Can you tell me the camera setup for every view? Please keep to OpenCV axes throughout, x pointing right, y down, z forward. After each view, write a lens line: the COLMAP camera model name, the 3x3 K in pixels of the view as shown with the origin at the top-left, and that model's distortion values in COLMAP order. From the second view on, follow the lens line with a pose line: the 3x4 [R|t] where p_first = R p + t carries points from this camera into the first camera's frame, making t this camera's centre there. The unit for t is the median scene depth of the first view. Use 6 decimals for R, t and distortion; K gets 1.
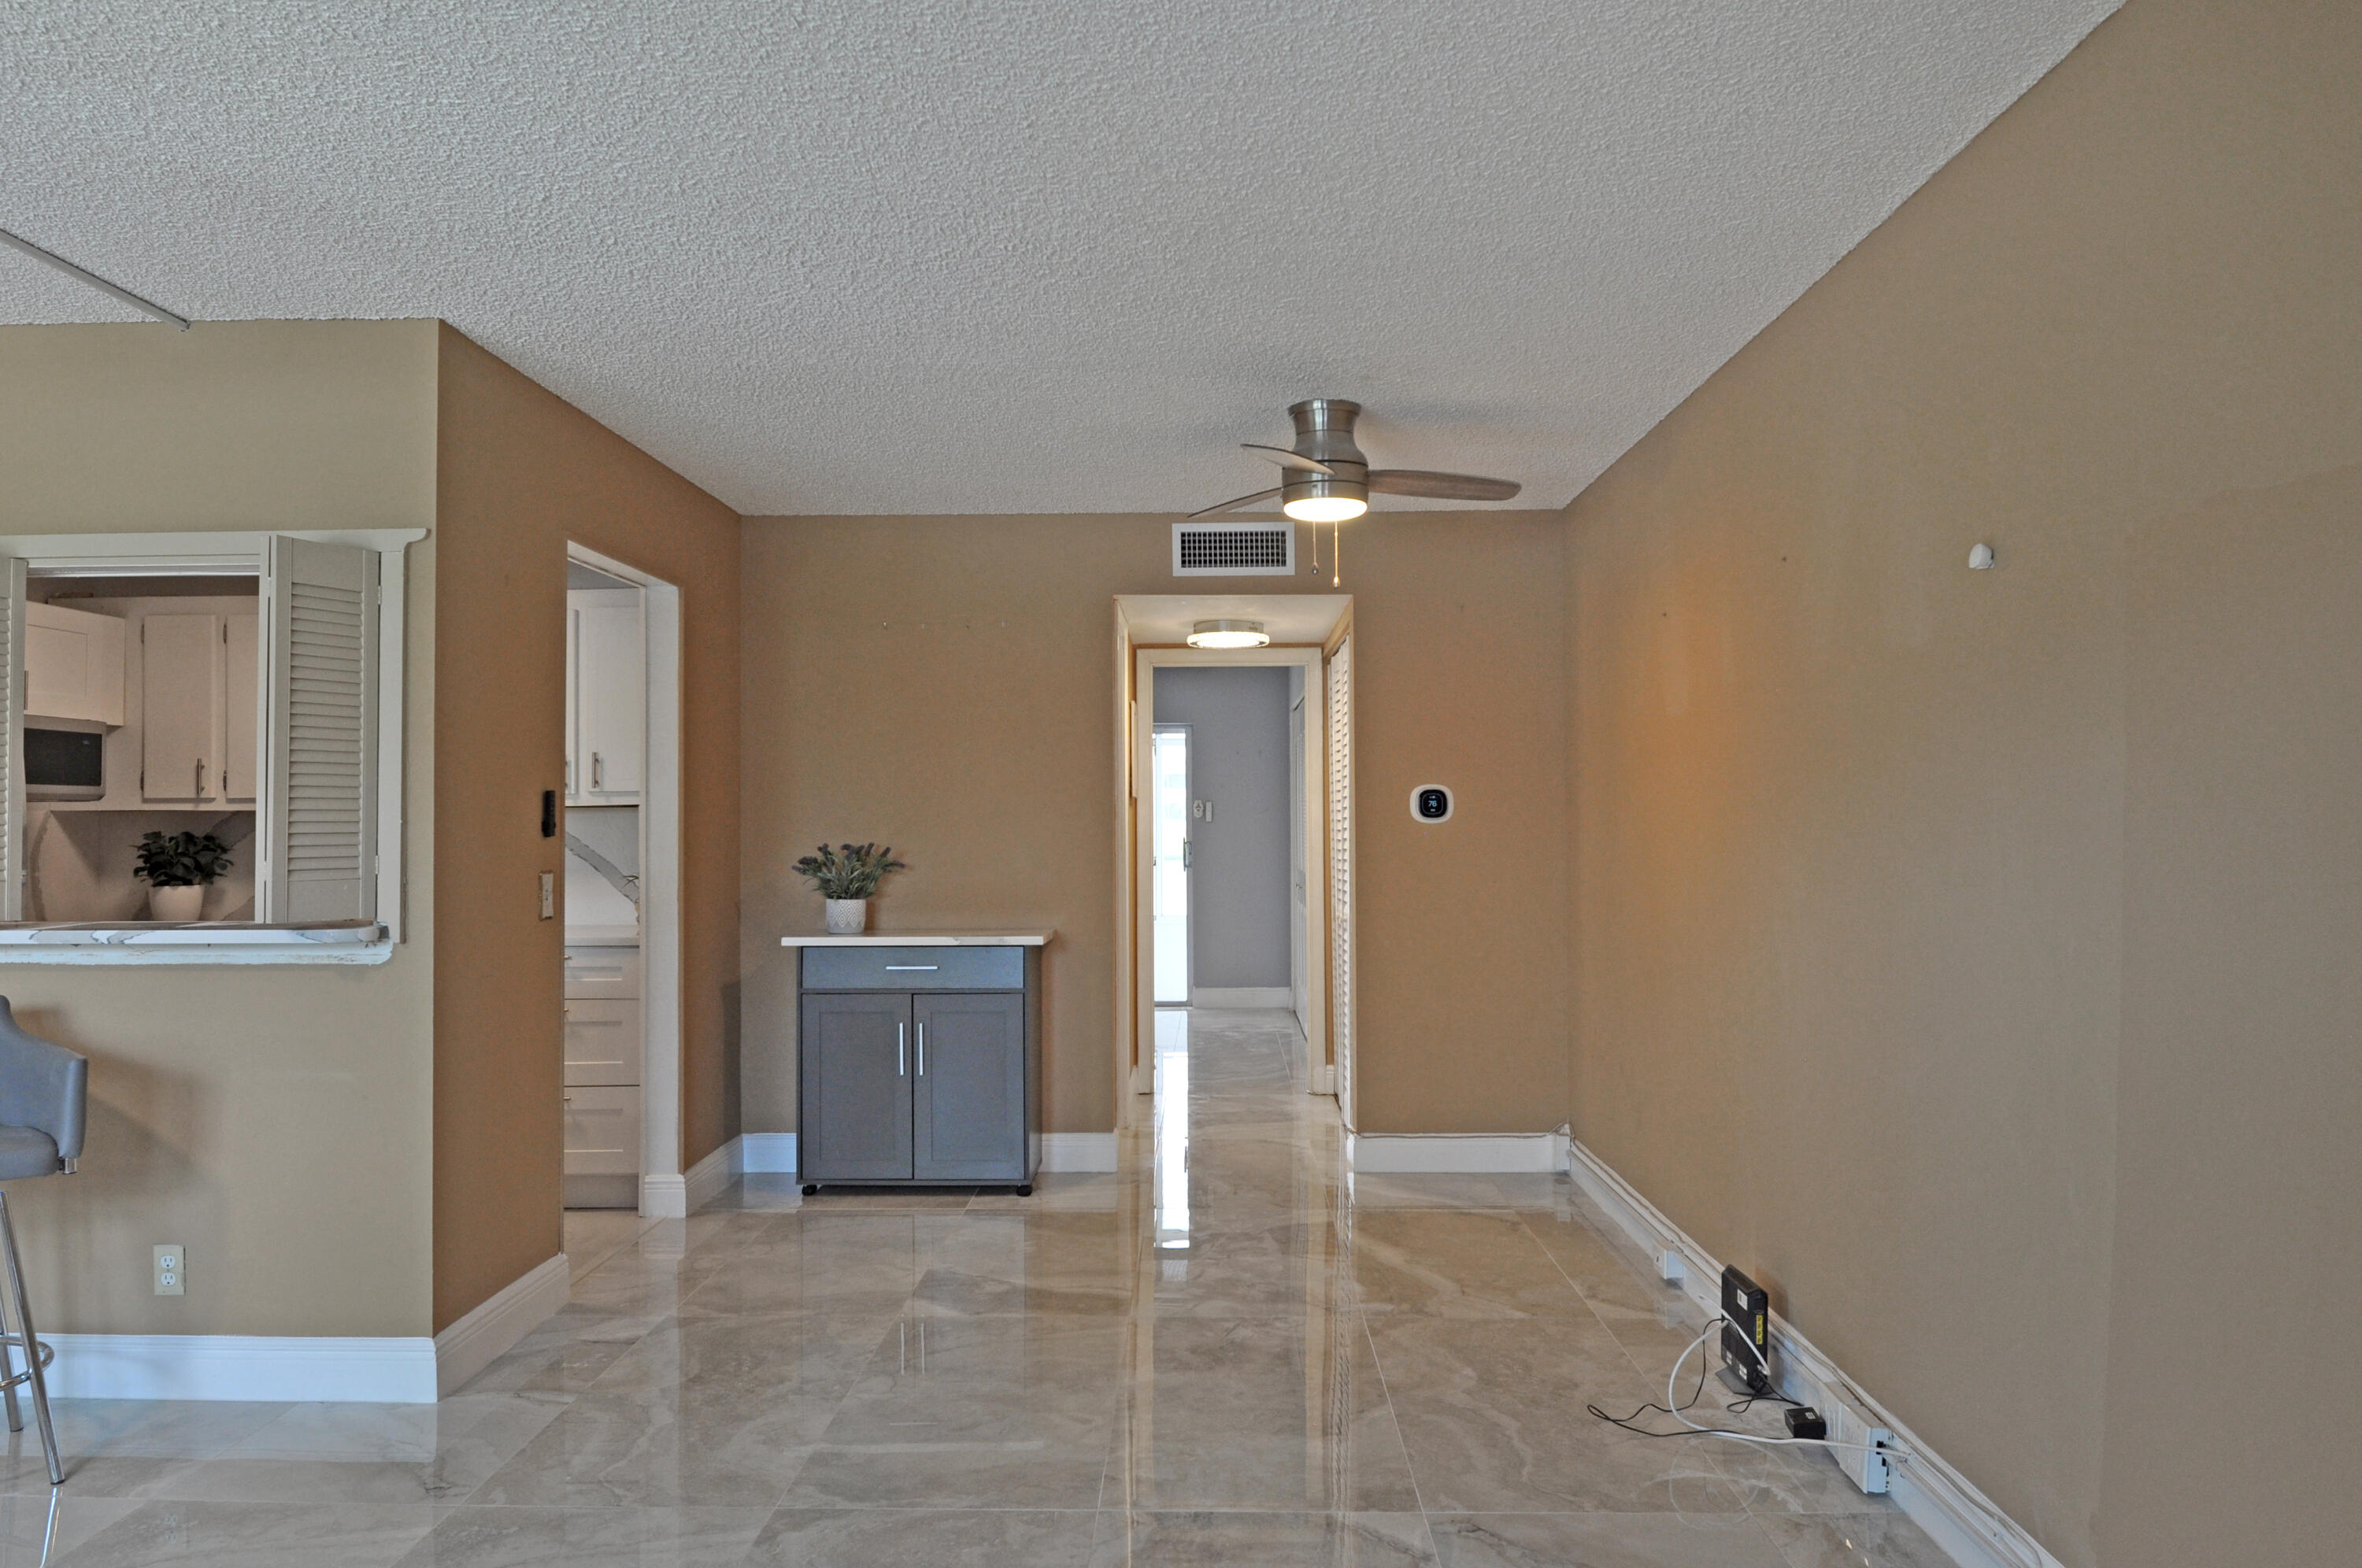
lens RADIAL K [[1660.9, 0, 1173.5], [0, 1660.9, 786.0], [0, 0, 1]] dist [0.001671, -0.039655]
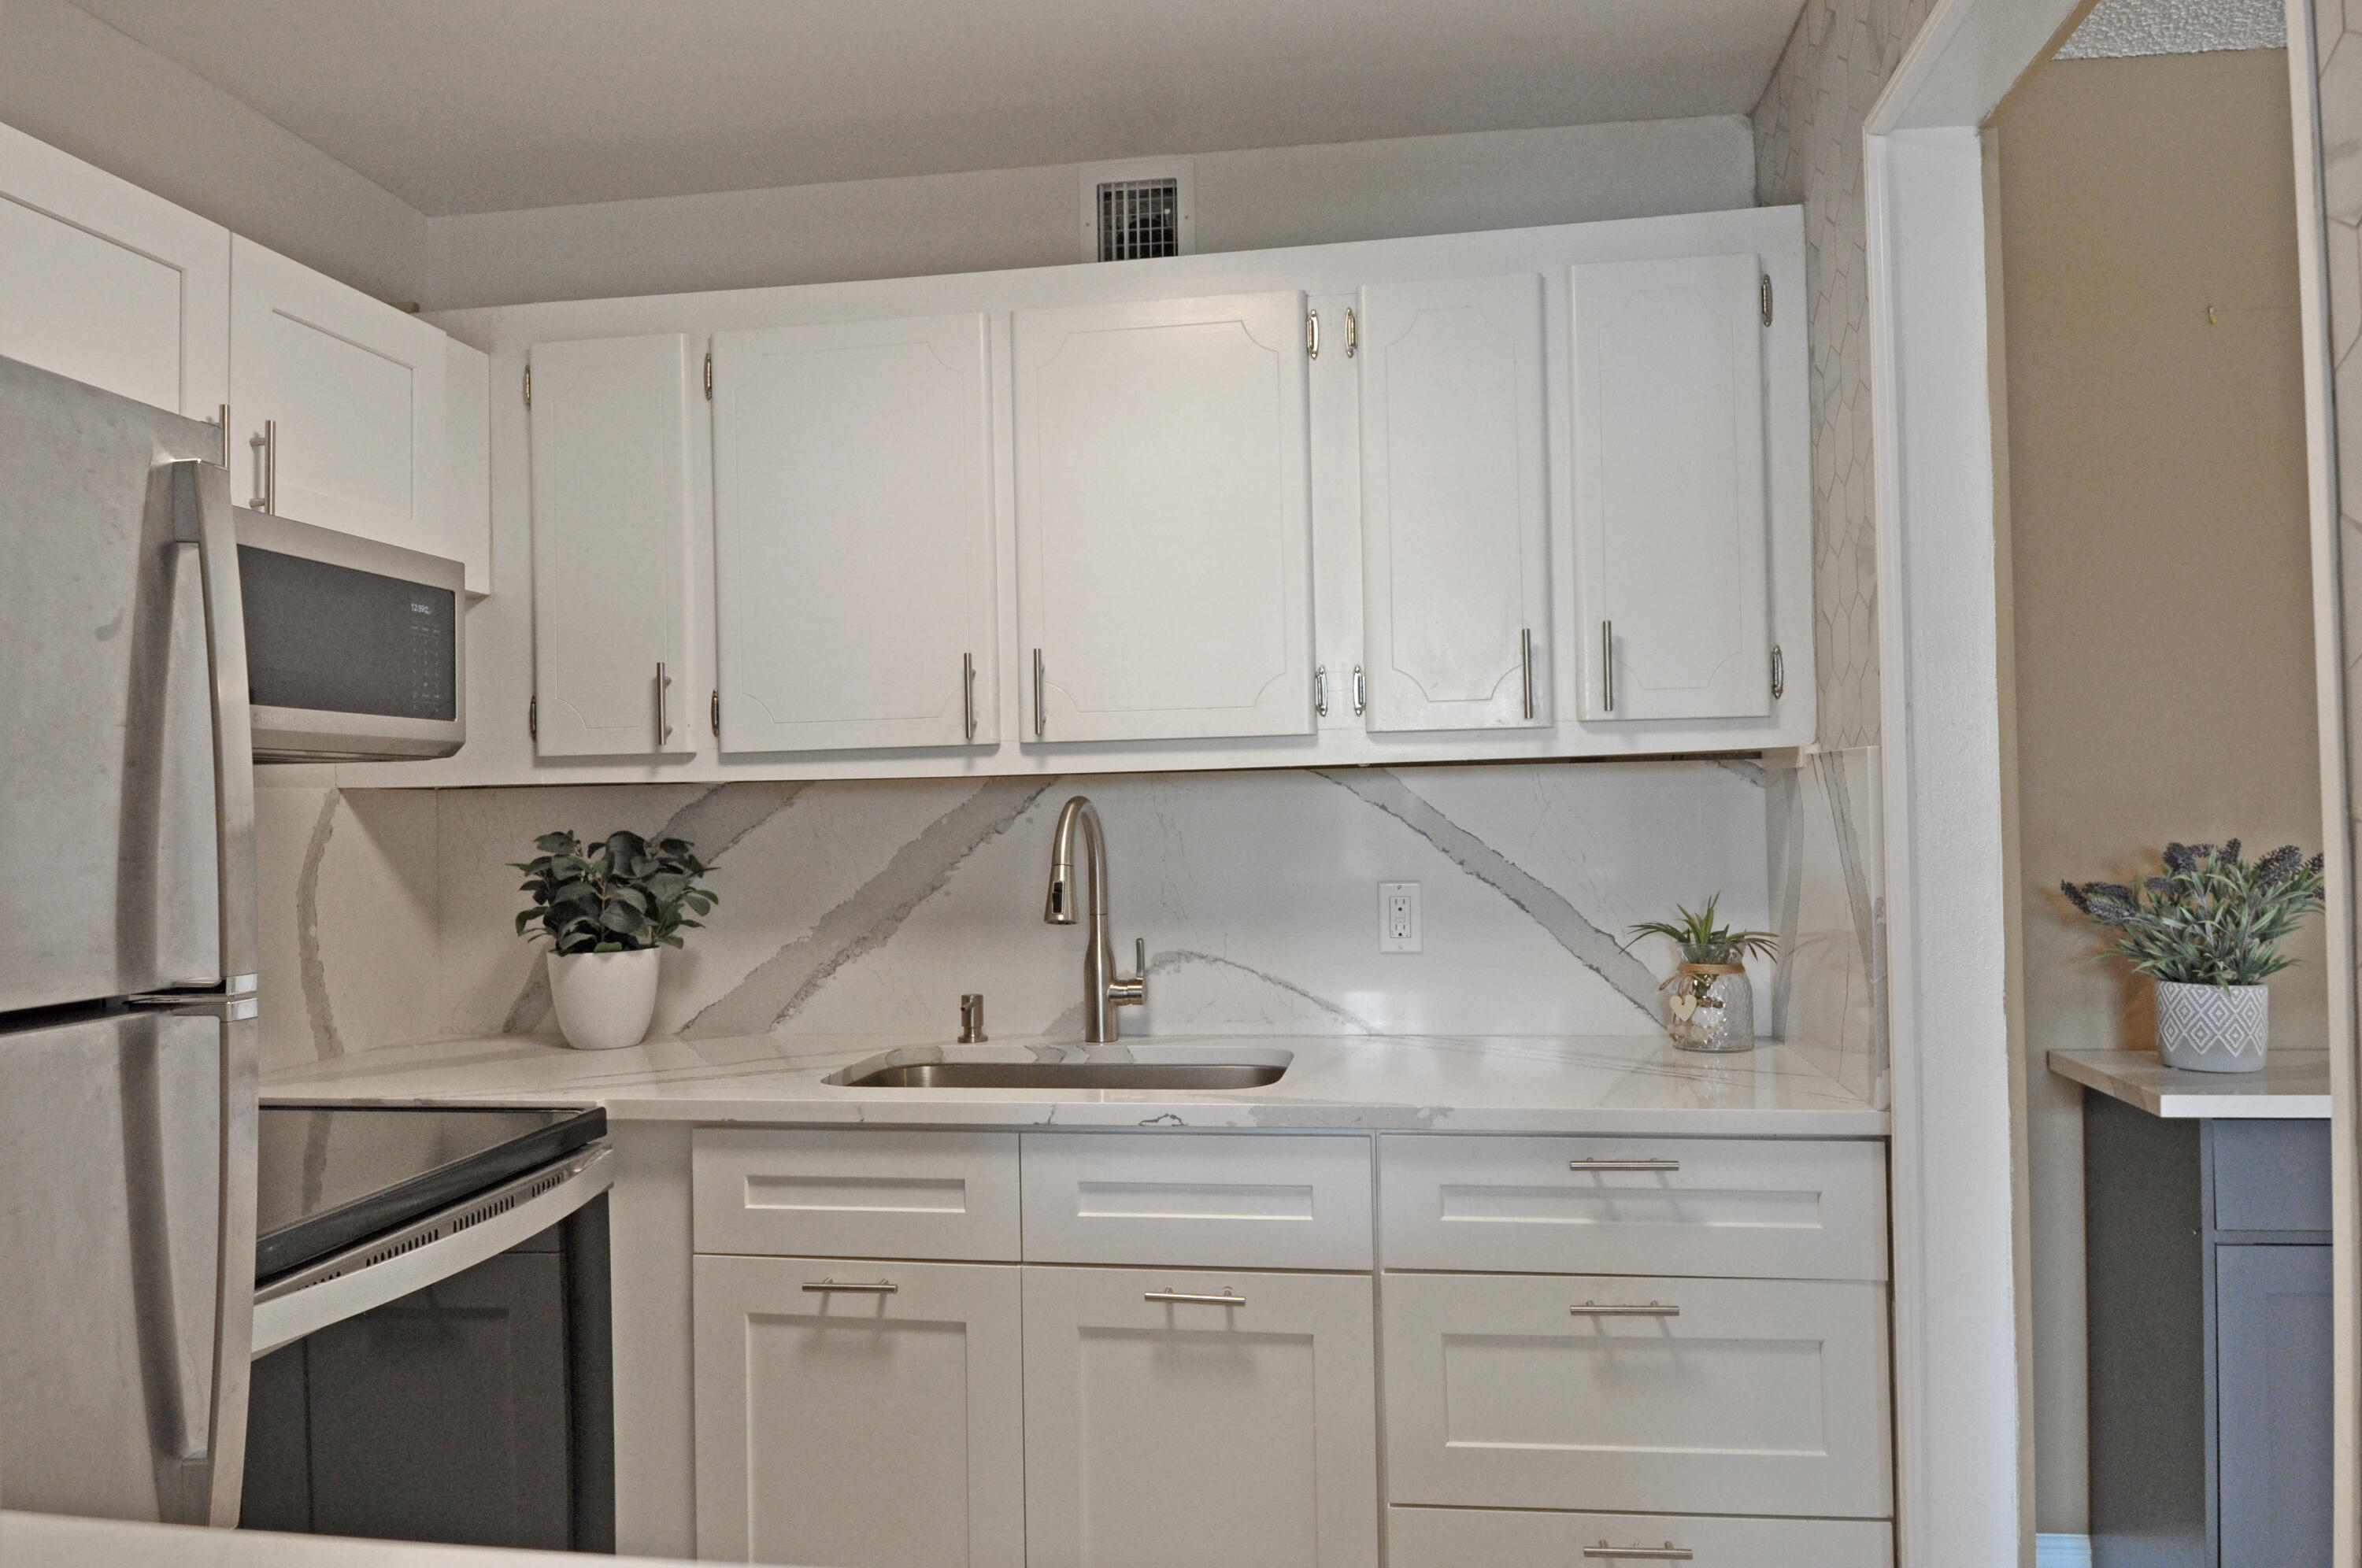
lens RADIAL K [[1660.9, 0, 1195.0], [0, 1660.9, 775.3], [0, 0, 1]] dist [0.001671, -0.039655]
pose [[0.991414, -0.015083, -0.129888, -0.392845], [0.015815, 0.999864, 0.004605, 0.013203], [0.129801, -0.006620, 0.991518, 0.584862]]
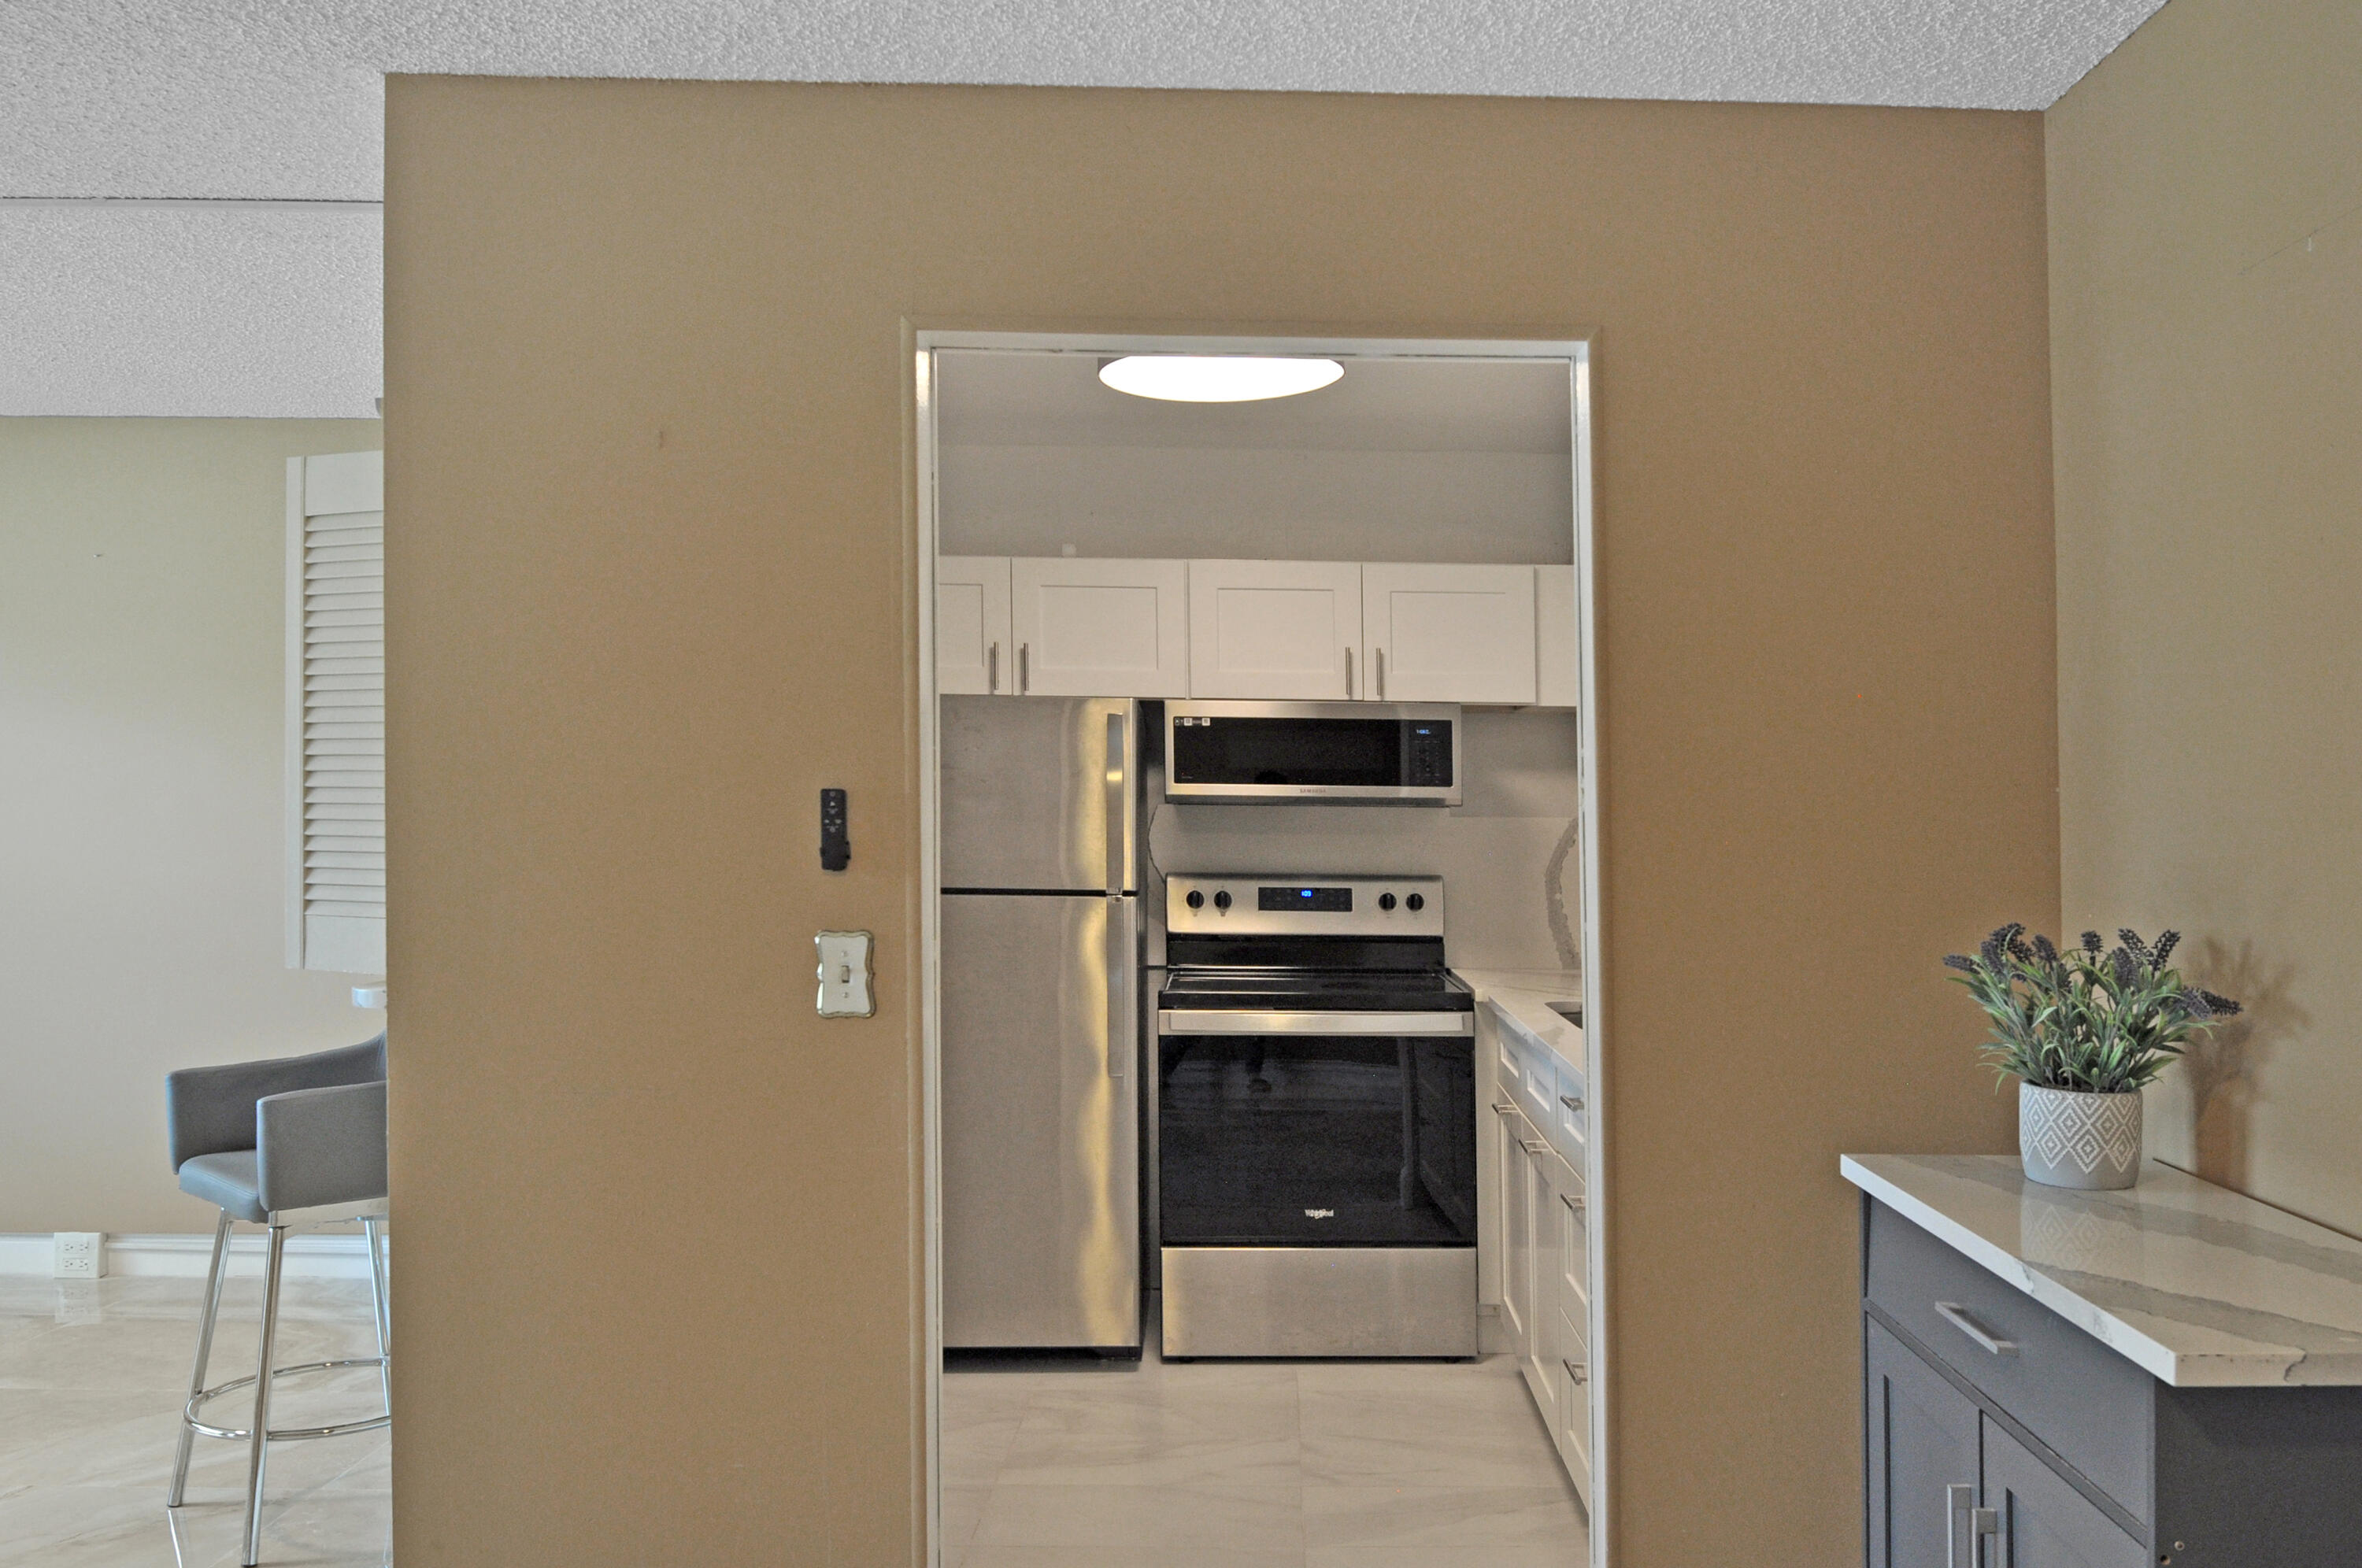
lens RADIAL K [[1773.1, 0, 1184.4], [0, 1773.1, 793.5], [0, 0, 1]] dist [0.009787, -0.052771]
pose [[0.051990, -0.005438, -0.998633, 0.171448], [0.010266, 0.999935, -0.004910, 0.006145], [0.998595, -0.009997, 0.052042, 0.805046]]
